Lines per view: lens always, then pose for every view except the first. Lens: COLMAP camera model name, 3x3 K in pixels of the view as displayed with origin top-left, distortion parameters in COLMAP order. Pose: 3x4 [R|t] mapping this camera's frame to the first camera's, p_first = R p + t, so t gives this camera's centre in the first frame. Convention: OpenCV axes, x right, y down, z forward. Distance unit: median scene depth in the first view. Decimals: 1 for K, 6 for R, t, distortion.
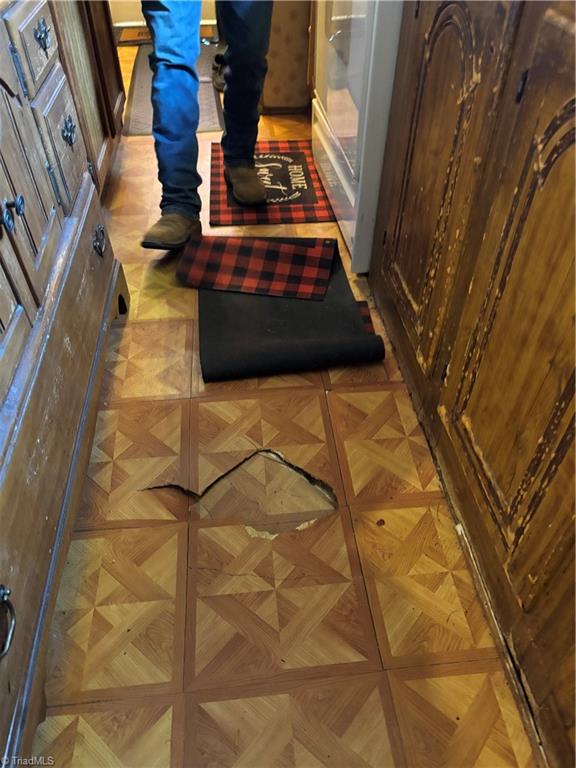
lens RADIAL K [[572.9, 0, 288.6], [0, 572.9, 385.9], [0, 0, 1]] dist [-0.011759, -0.004219]
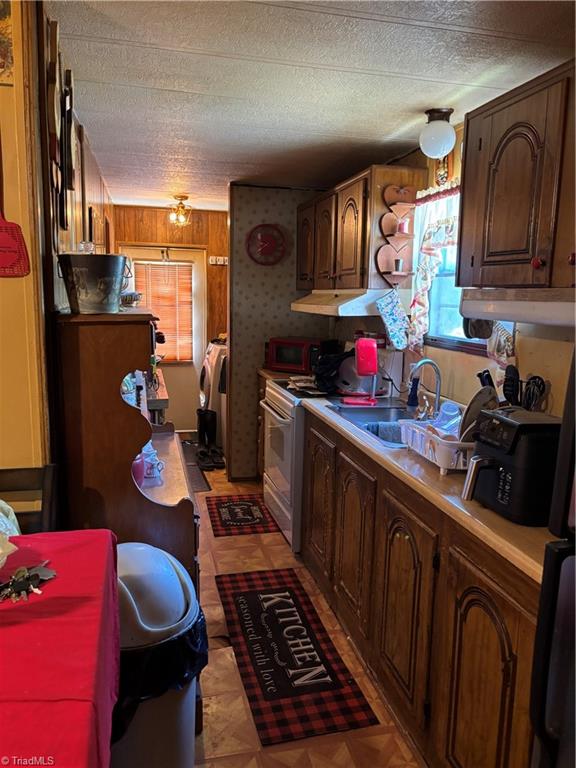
lens RADIAL K [[572.9, 0, 288.2], [0, 572.9, 382.8], [0, 0, 1]] dist [-0.011759, -0.004219]
pose [[0.990725, -0.007677, 0.135668, -0.134627], [0.084173, 0.818459, -0.568365, 0.361272], [-0.106676, 0.574513, 0.811514, -0.769801]]
